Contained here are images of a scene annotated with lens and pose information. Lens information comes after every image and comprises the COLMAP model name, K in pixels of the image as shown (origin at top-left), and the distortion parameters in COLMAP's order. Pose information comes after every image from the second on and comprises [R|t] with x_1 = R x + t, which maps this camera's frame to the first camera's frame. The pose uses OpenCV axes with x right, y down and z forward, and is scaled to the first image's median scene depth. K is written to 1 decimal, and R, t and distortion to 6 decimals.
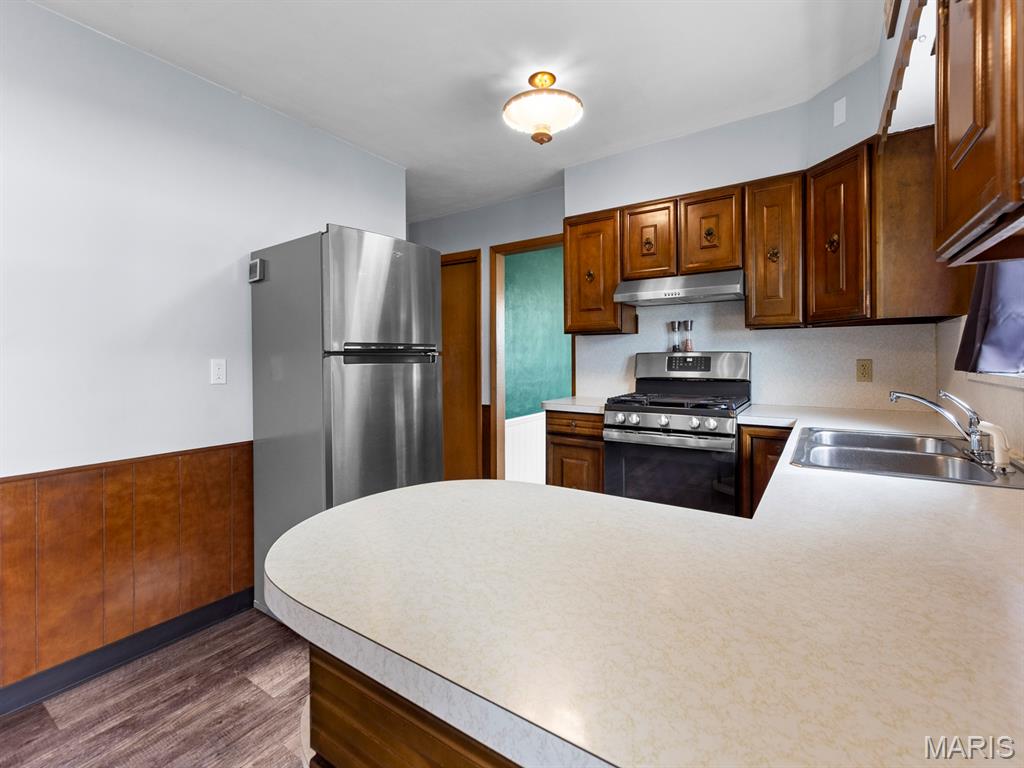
lens RADIAL K [[456.3, 0, 514.6], [0, 456.3, 362.5], [0, 0, 1]] dist [0.000226, -0.000008]
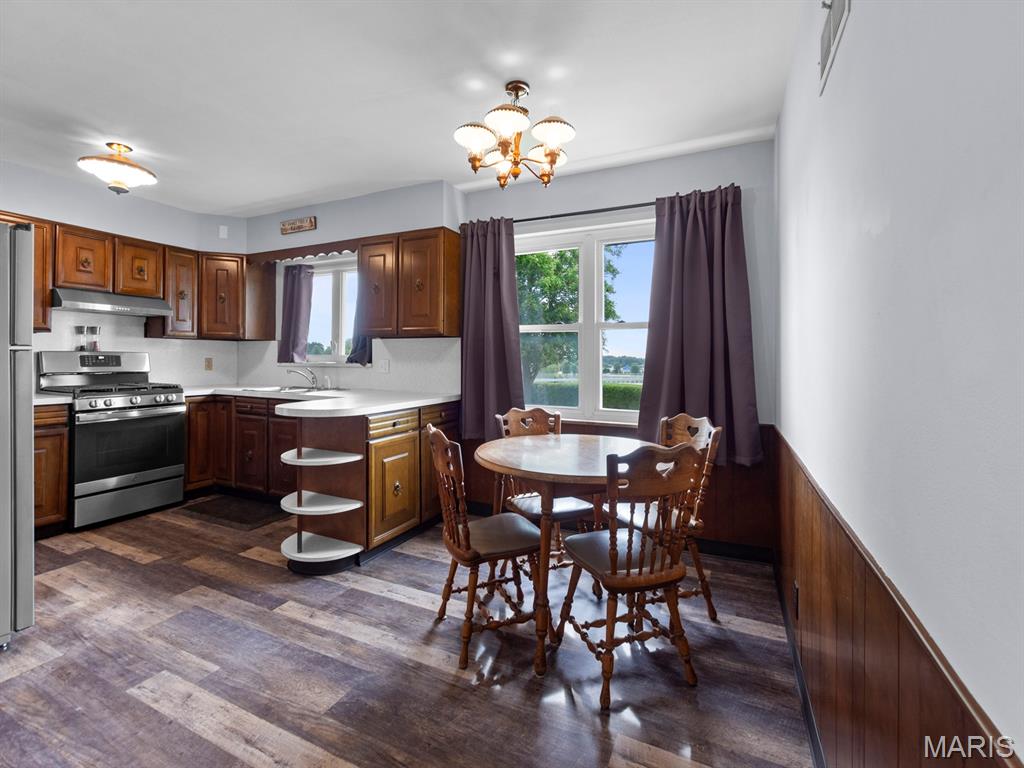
lens RADIAL K [[453.6, 0, 513.8], [0, 453.6, 358.0], [0, 0, 1]] dist [-0.000207, -0.000431]
pose [[-0.145242, 0.009696, 0.989349, -1.072455], [0.006650, 0.999939, -0.008823, 0.014365], [-0.989374, 0.005298, -0.145297, 0.038586]]
